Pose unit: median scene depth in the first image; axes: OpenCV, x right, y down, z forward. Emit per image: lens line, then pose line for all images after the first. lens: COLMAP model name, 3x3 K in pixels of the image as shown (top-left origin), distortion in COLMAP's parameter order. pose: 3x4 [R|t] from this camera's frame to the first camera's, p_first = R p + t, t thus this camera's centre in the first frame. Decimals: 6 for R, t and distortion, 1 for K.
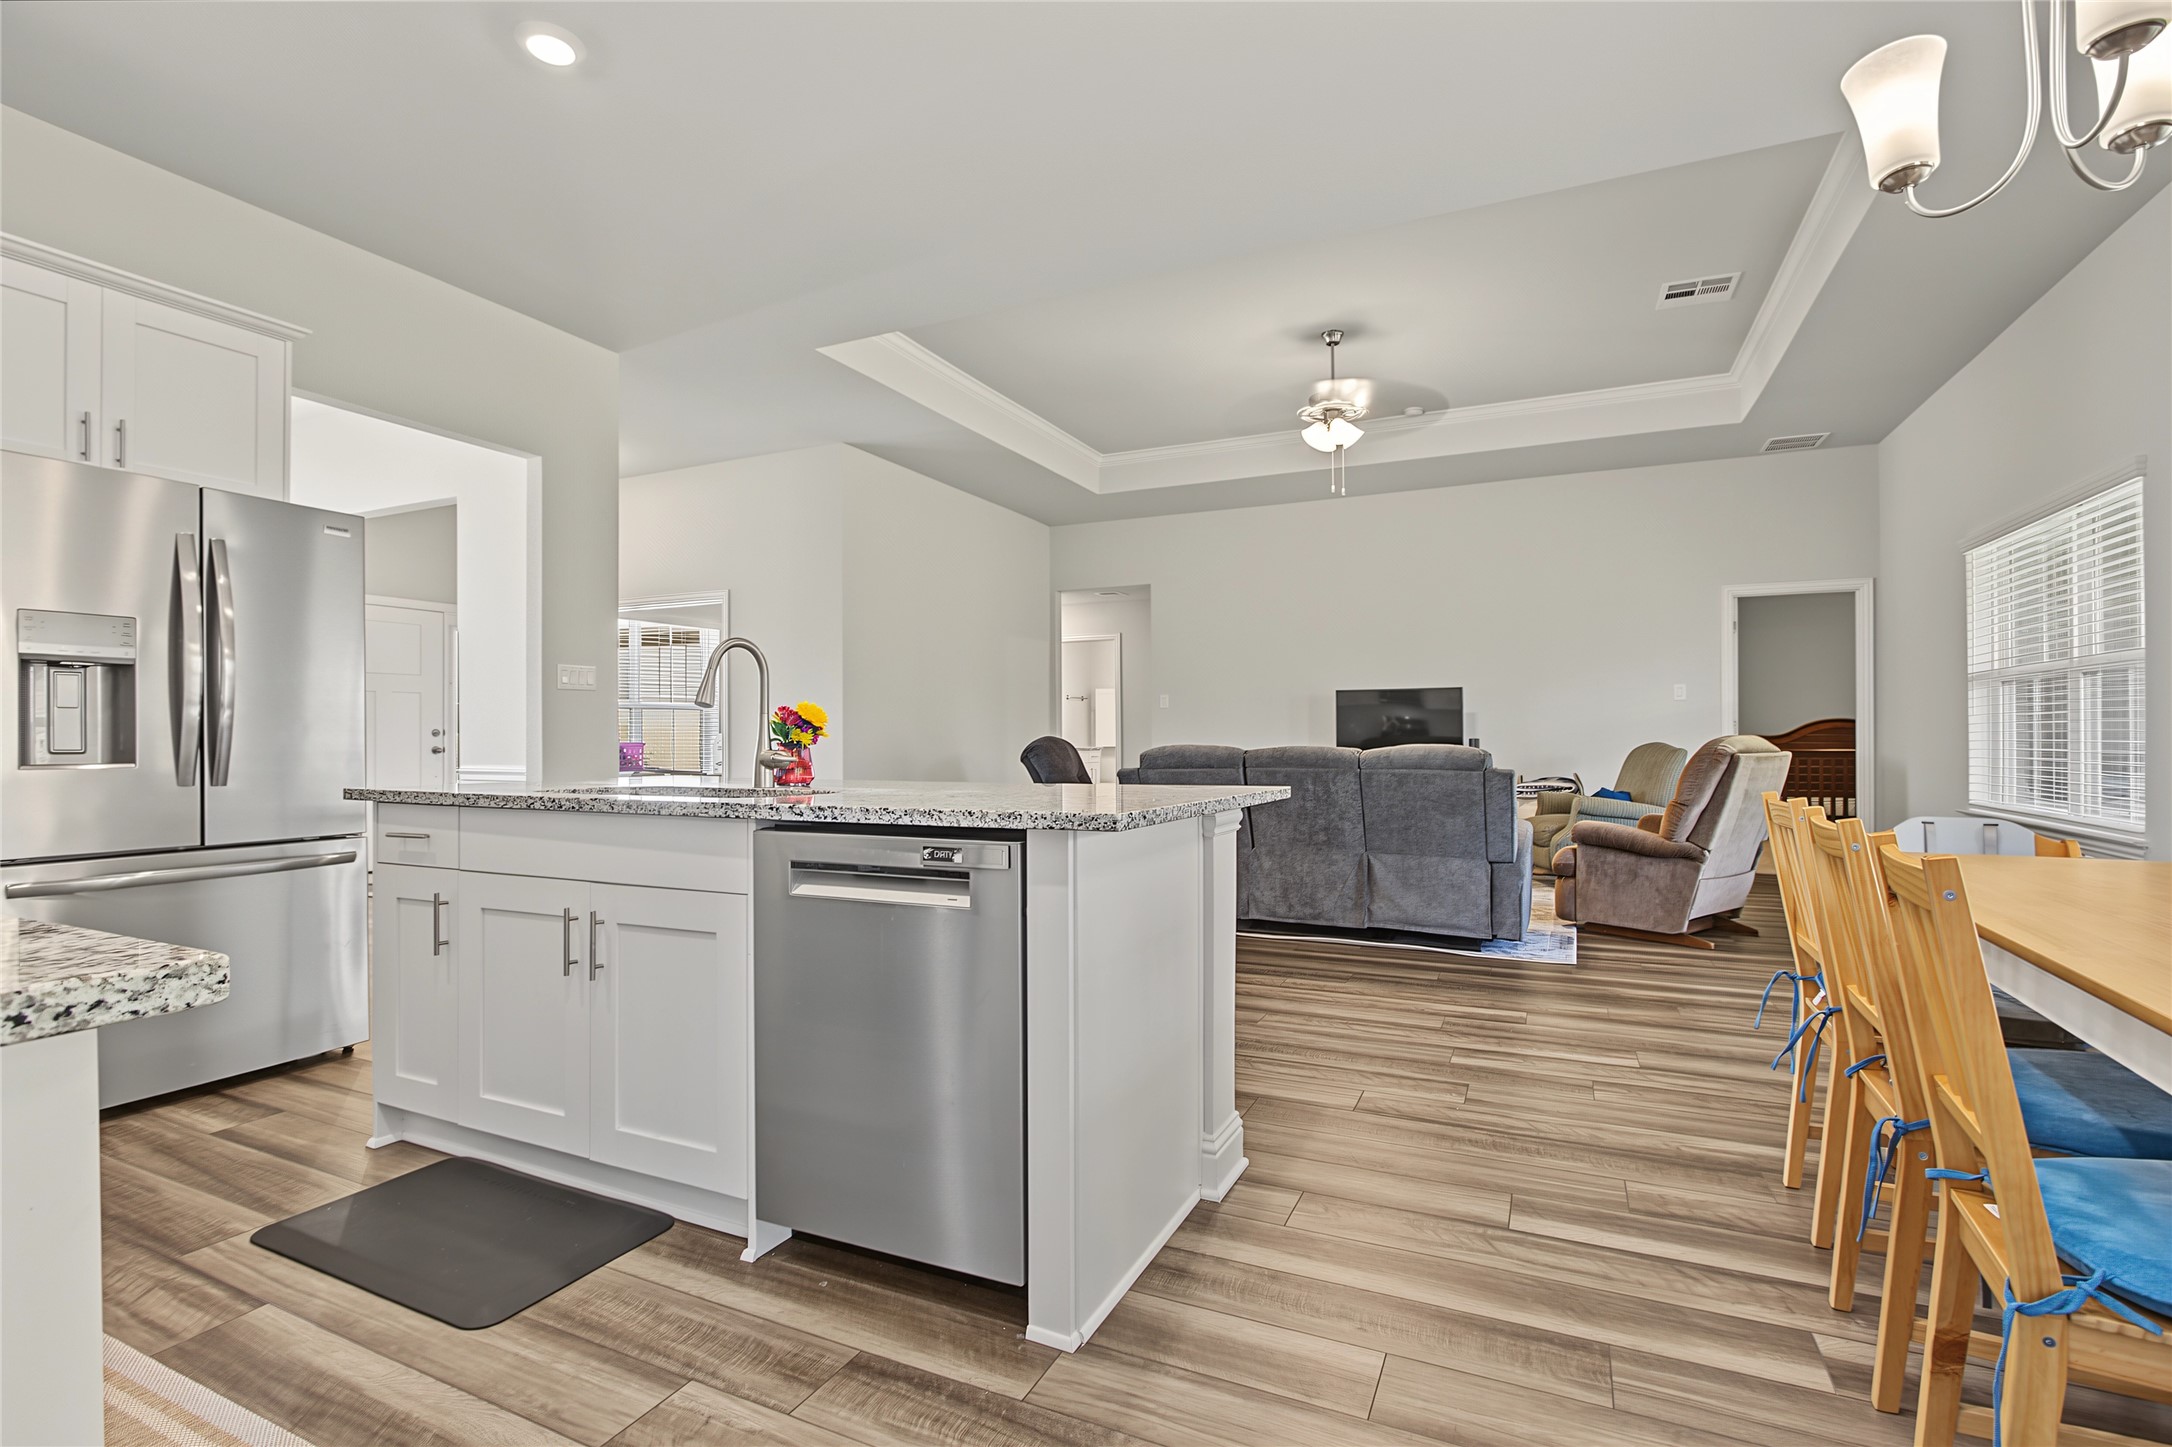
lens RADIAL K [[1007.0, 0, 1075.3], [0, 1007.0, 734.8], [0, 0, 1]] dist [-0.017233, 0.002805]
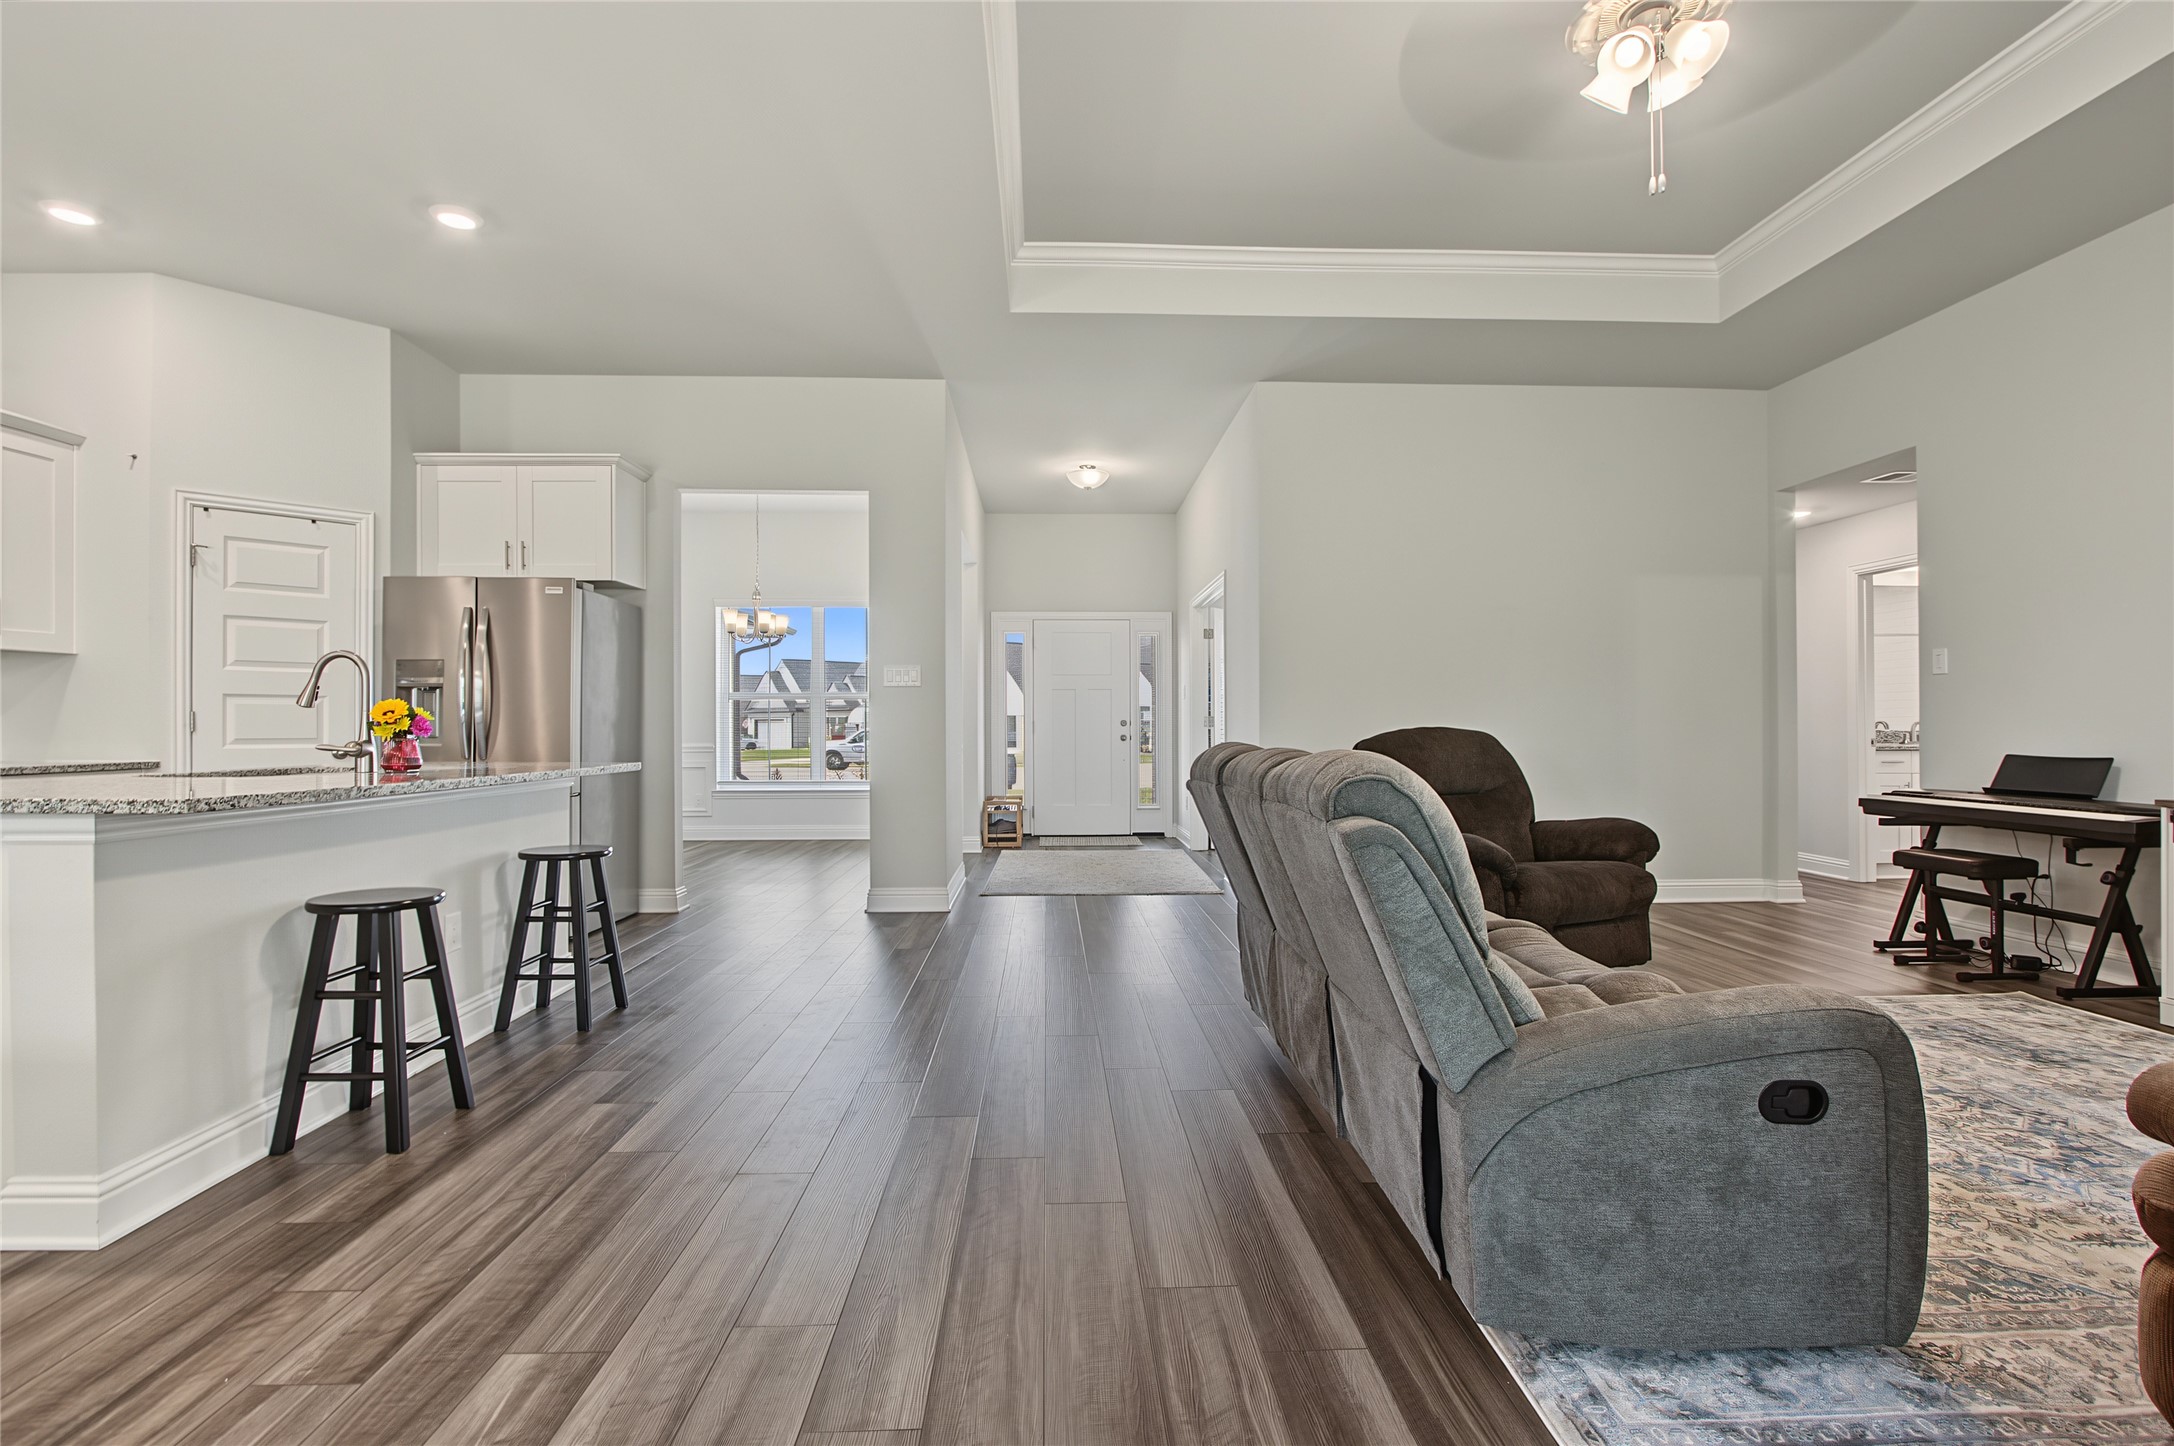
lens RADIAL K [[1007.9, 0, 1087.2], [0, 1007.9, 724.5], [0, 0, 1]] dist [-0.017233, 0.002805]
pose [[0.466434, 0.001390, -0.884555, 1.078851], [-0.002015, 0.999998, 0.000509, -0.002445], [0.884554, 0.001545, 0.466436, 1.137861]]
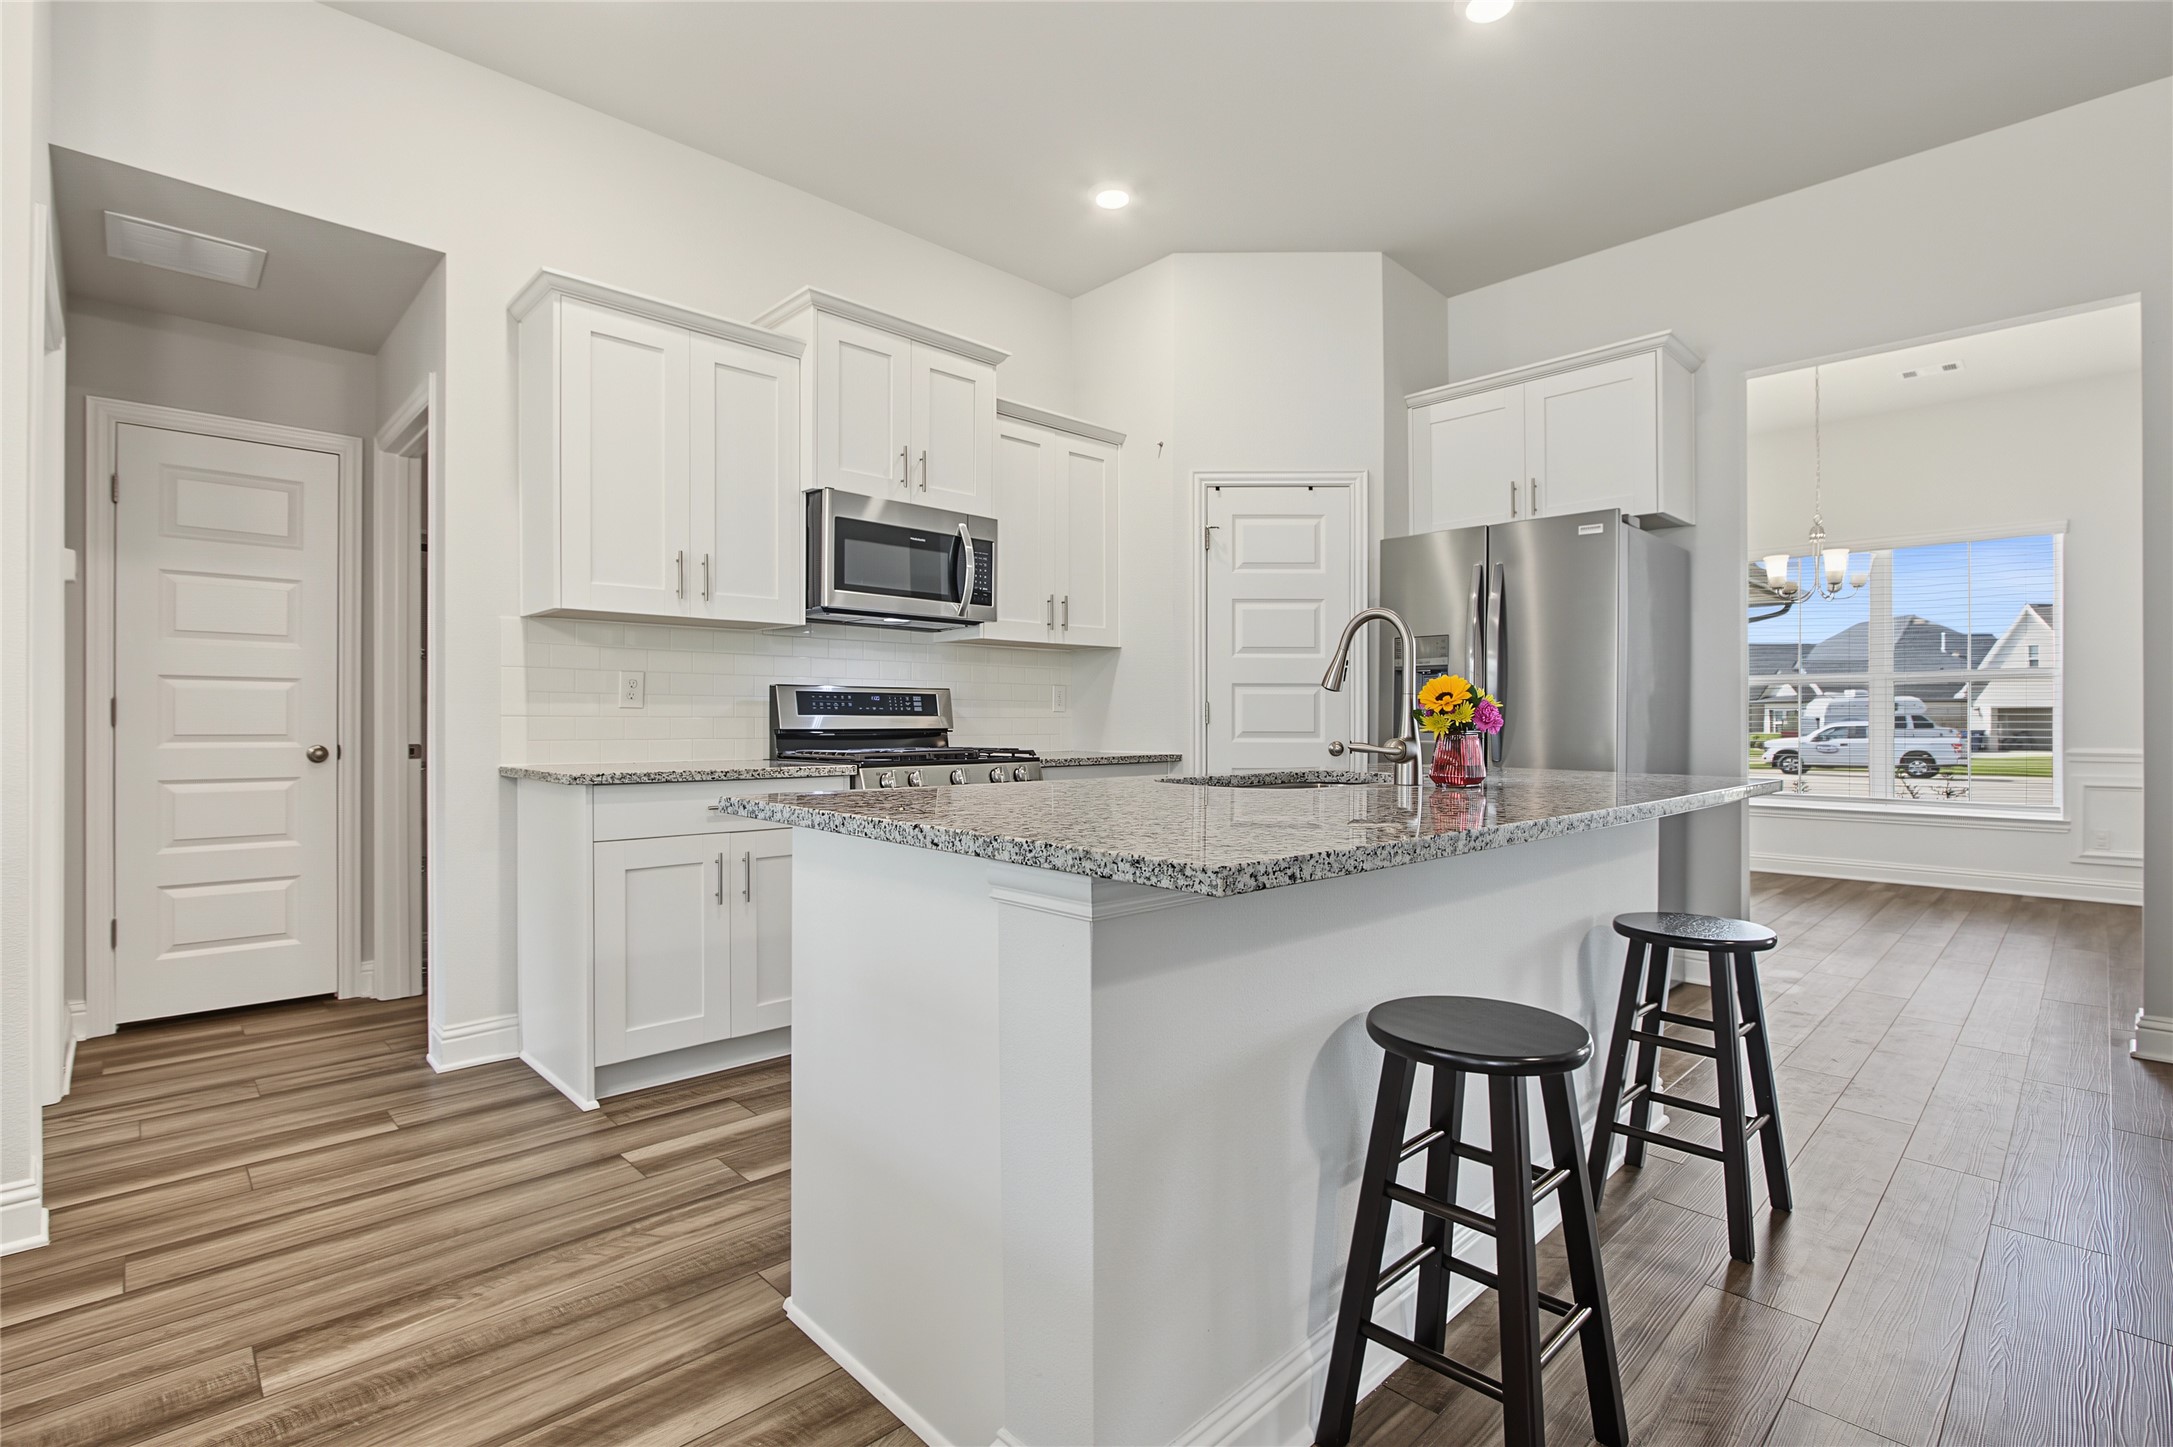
lens RADIAL K [[1007.5, 0, 1083.3], [0, 1007.5, 714.9], [0, 0, 1]] dist [-0.017233, 0.002805]
pose [[-0.354640, -0.001768, -0.935001, 0.509763], [-0.002673, 0.999996, -0.000877, 0.001640], [0.934999, 0.002188, -0.354644, 0.984463]]
